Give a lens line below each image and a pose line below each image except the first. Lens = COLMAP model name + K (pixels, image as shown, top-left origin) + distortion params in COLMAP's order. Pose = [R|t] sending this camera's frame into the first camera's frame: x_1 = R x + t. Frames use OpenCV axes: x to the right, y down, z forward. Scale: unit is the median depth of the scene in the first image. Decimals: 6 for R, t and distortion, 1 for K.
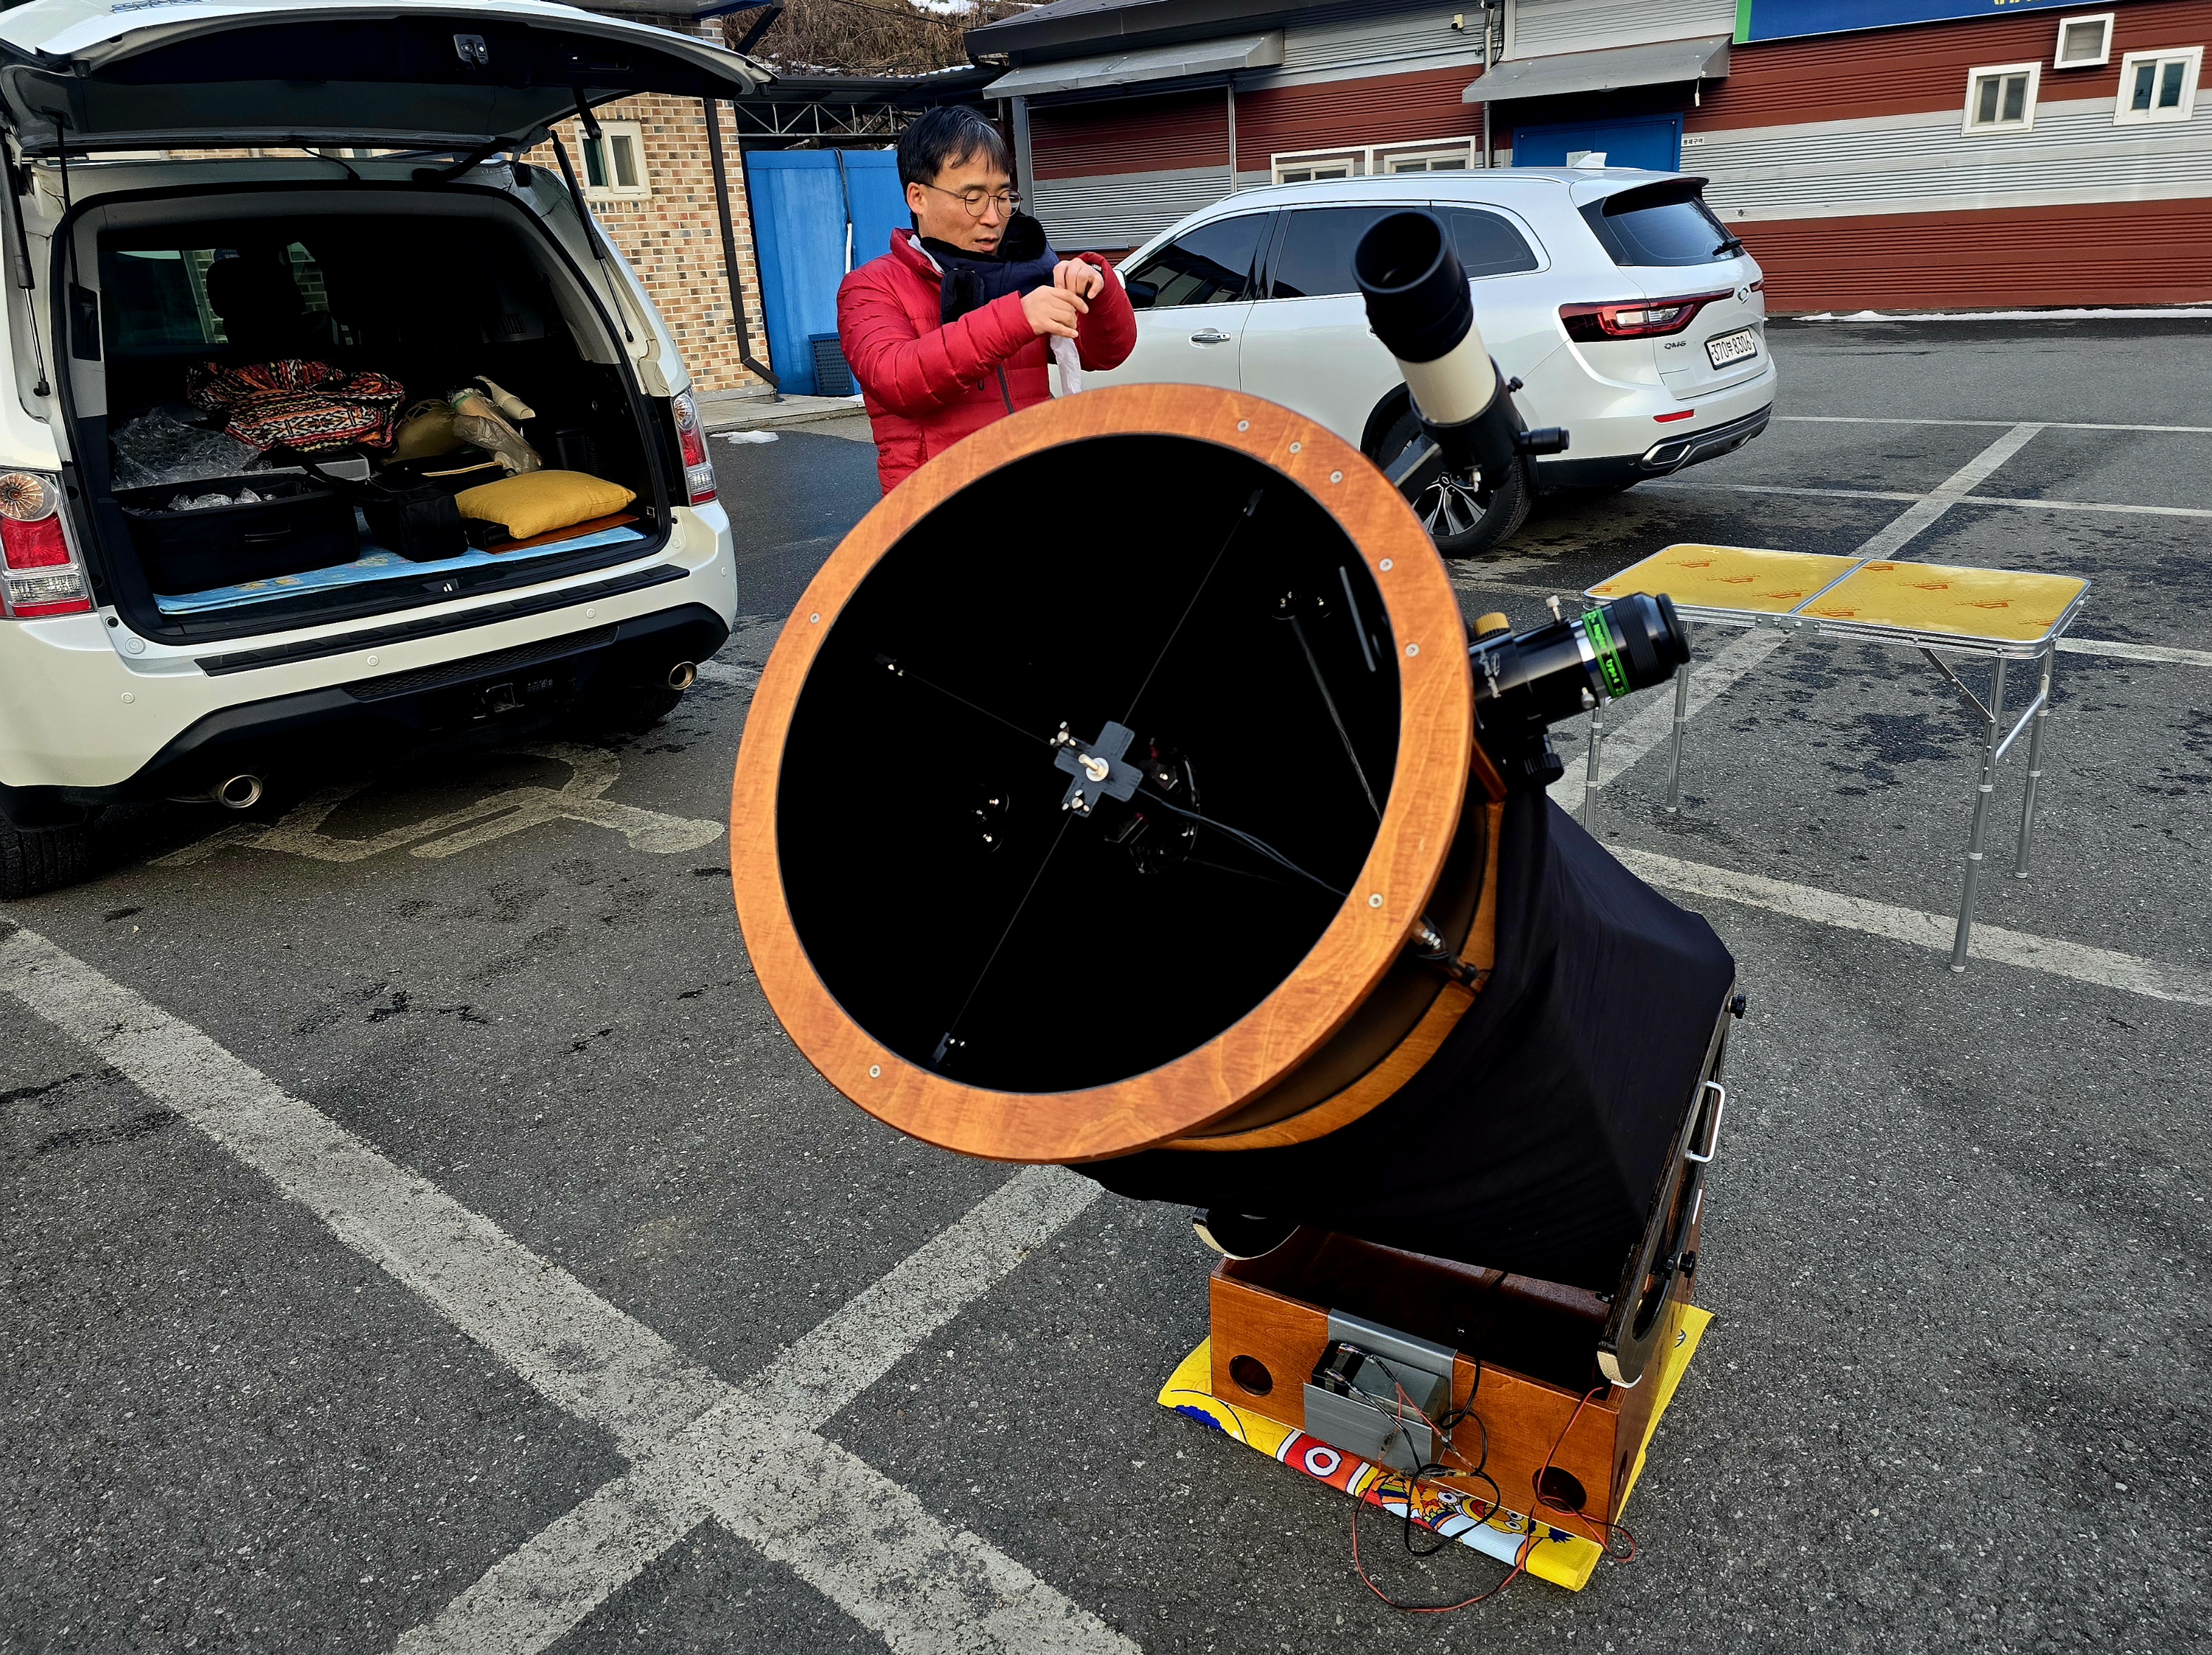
lens RADIAL K [[1491.7, 0, 1131.5], [0, 1491.7, 828.3], [0, 0, 1]] dist [0.055363, -0.046508]
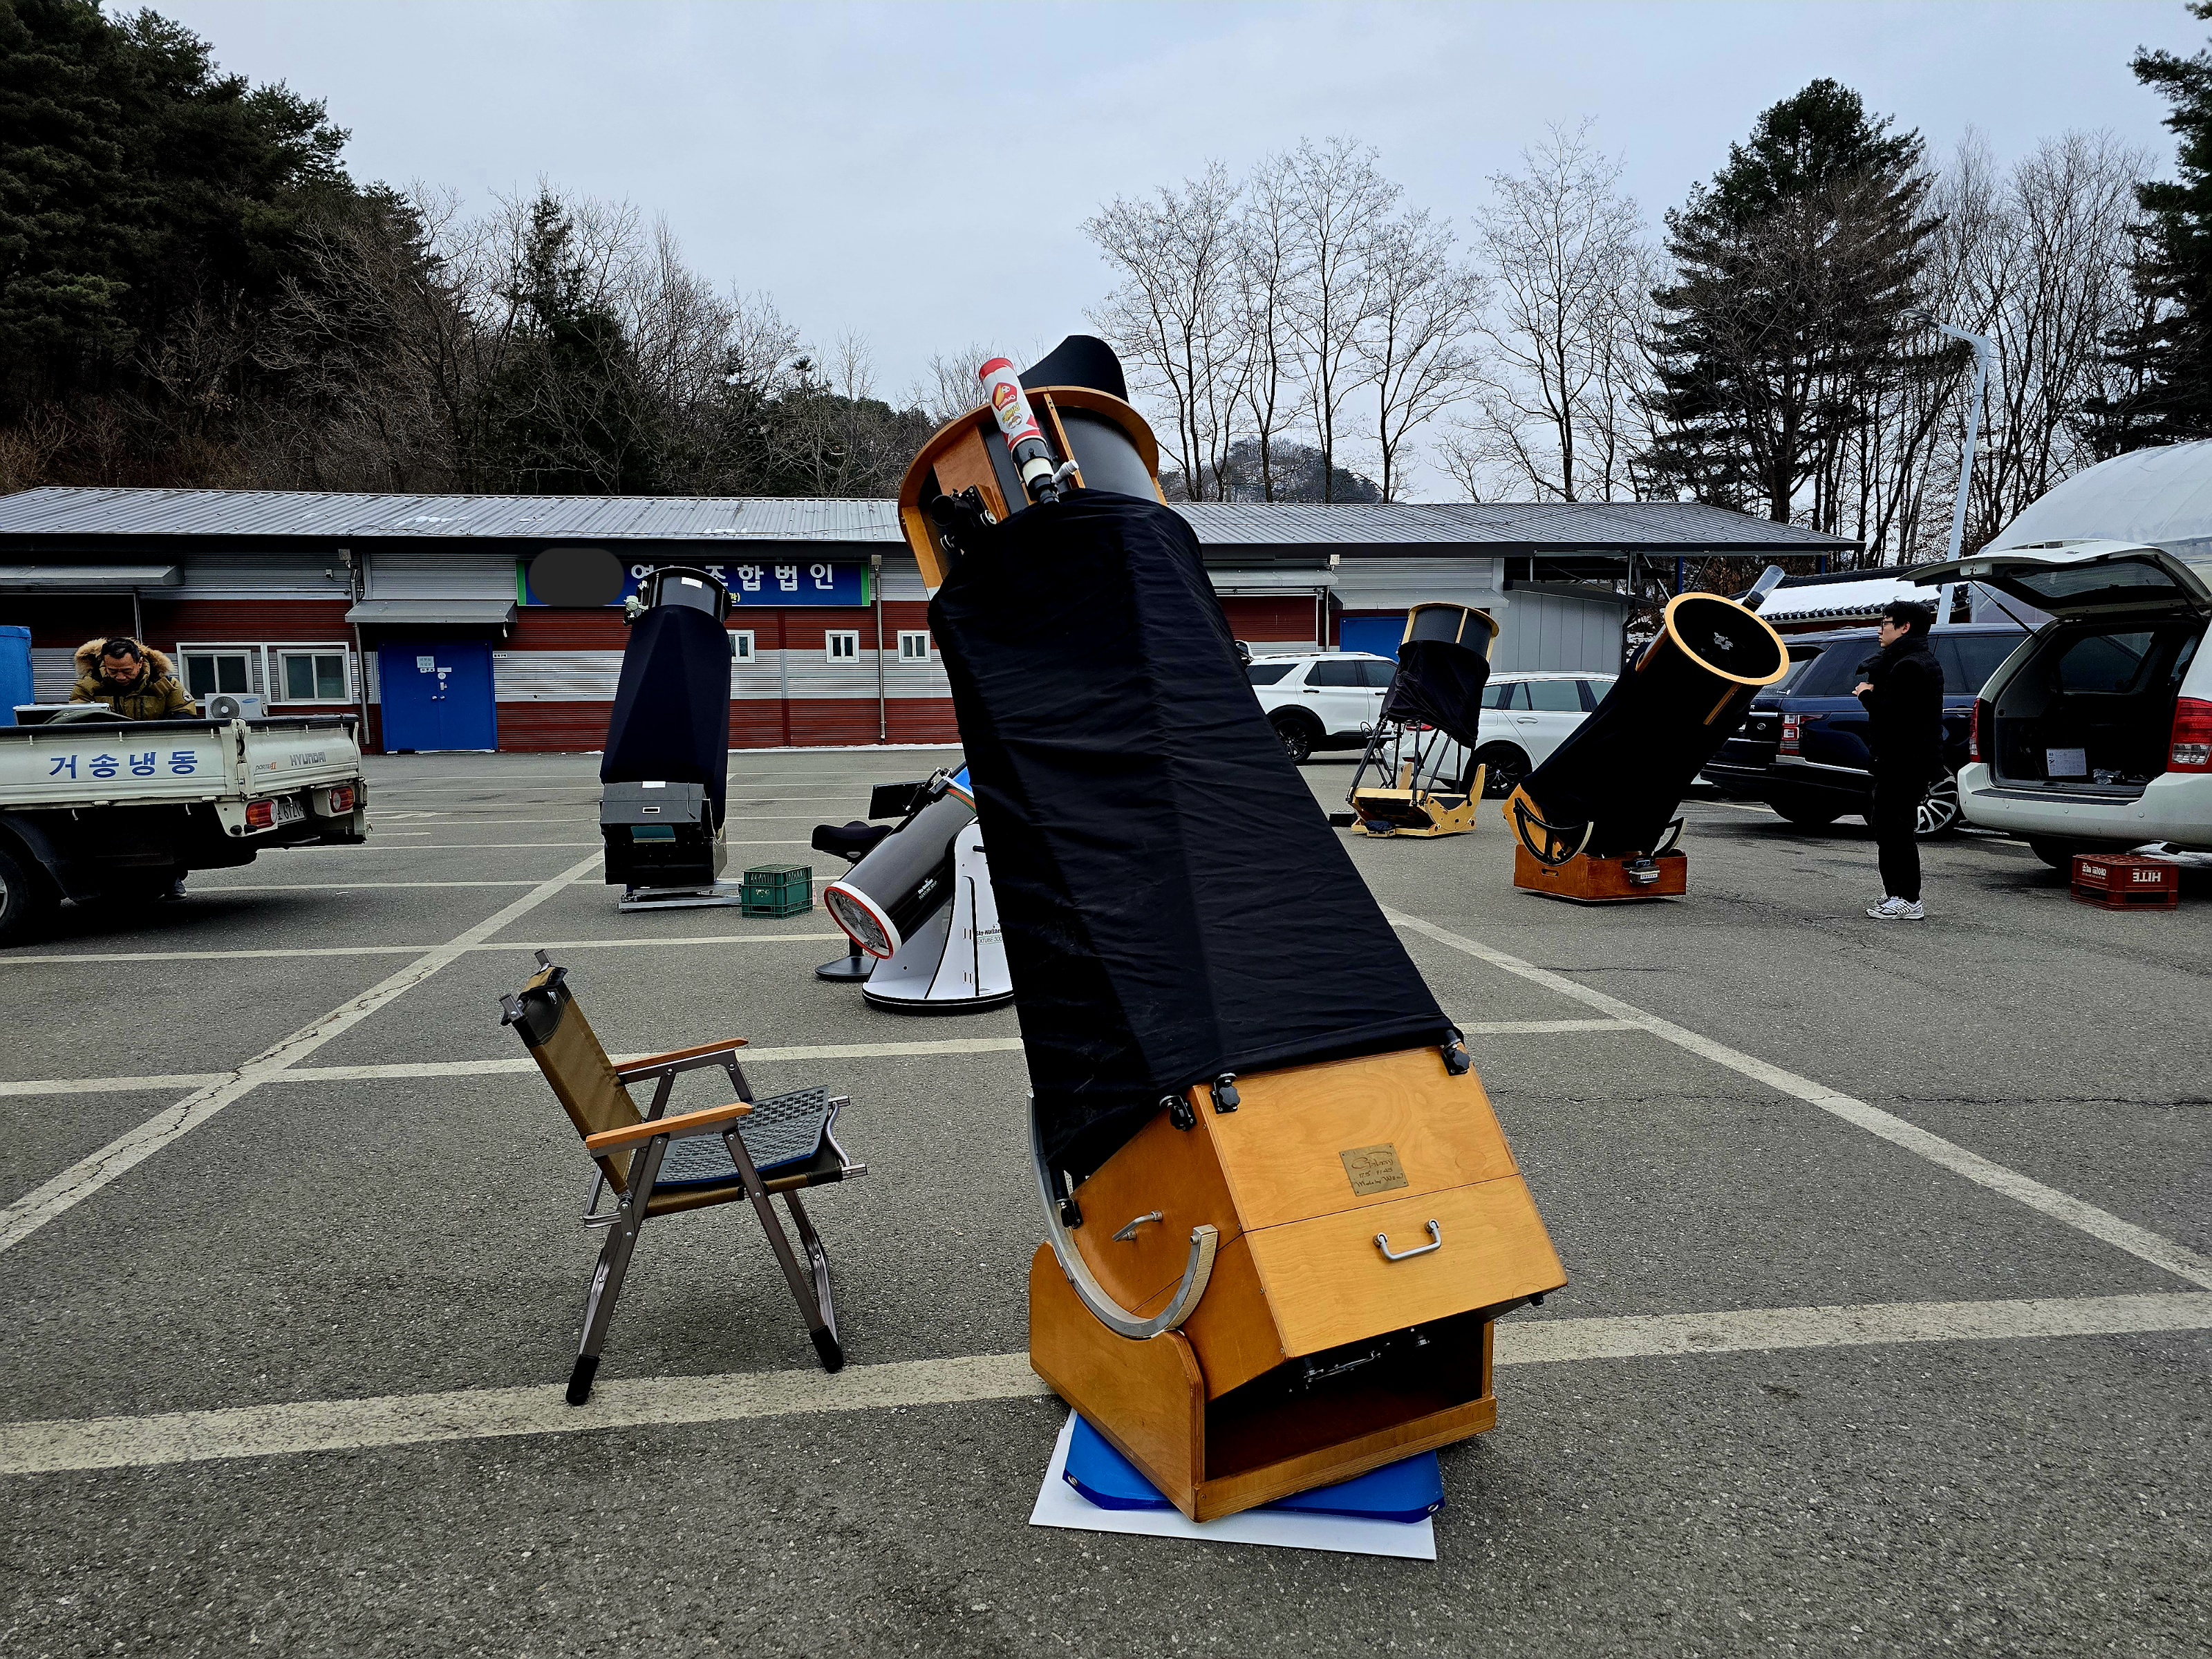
lens RADIAL K [[1491.6, 0, 1111.9], [0, 1491.6, 851.2], [0, 0, 1]] dist [0.055363, -0.046508]
pose [[0.684441, -0.032711, 0.728334, -0.502370], [0.249356, 0.949249, -0.191696, 0.313420], [-0.685100, 0.312819, 0.657862, -0.646031]]
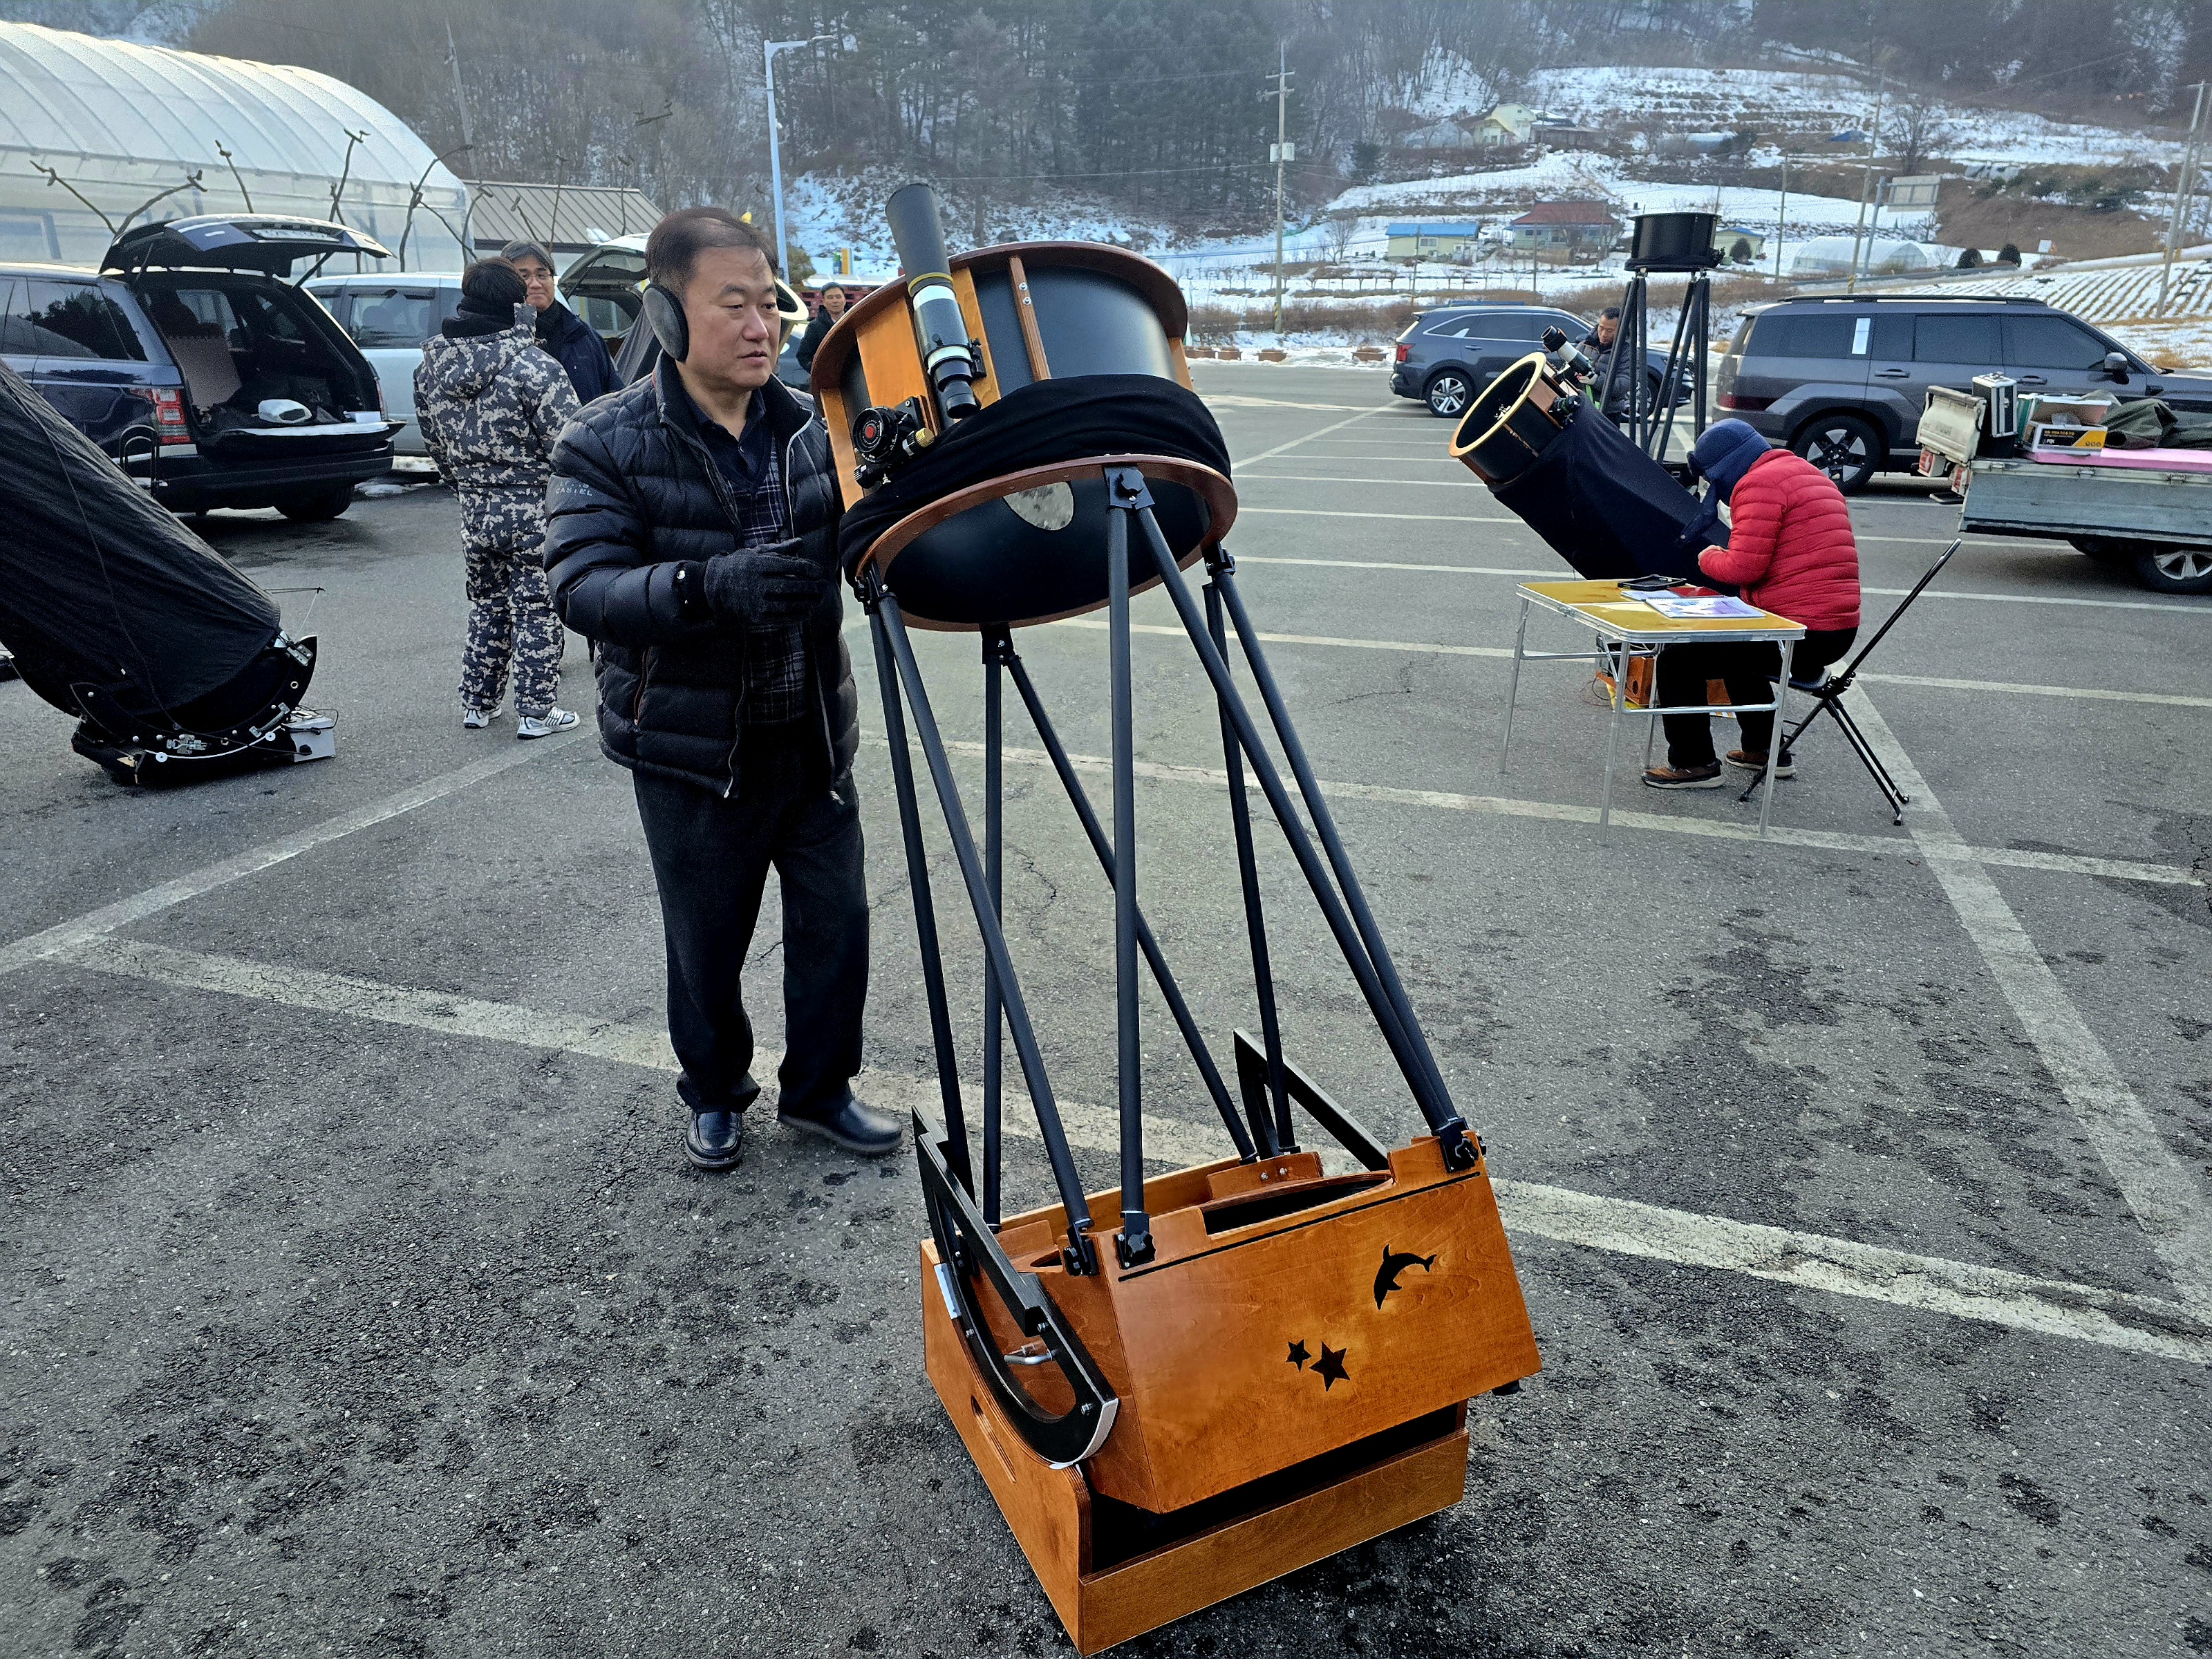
lens RADIAL K [[1491.6, 0, 1132.6], [0, 1491.6, 847.2], [0, 0, 1]] dist [0.055363, -0.046508]
pose [[-0.932890, 0.155979, -0.324632, 0.365124], [-0.108249, 0.738248, 0.665787, -0.214548], [0.343508, 0.656247, -0.671820, 0.457856]]
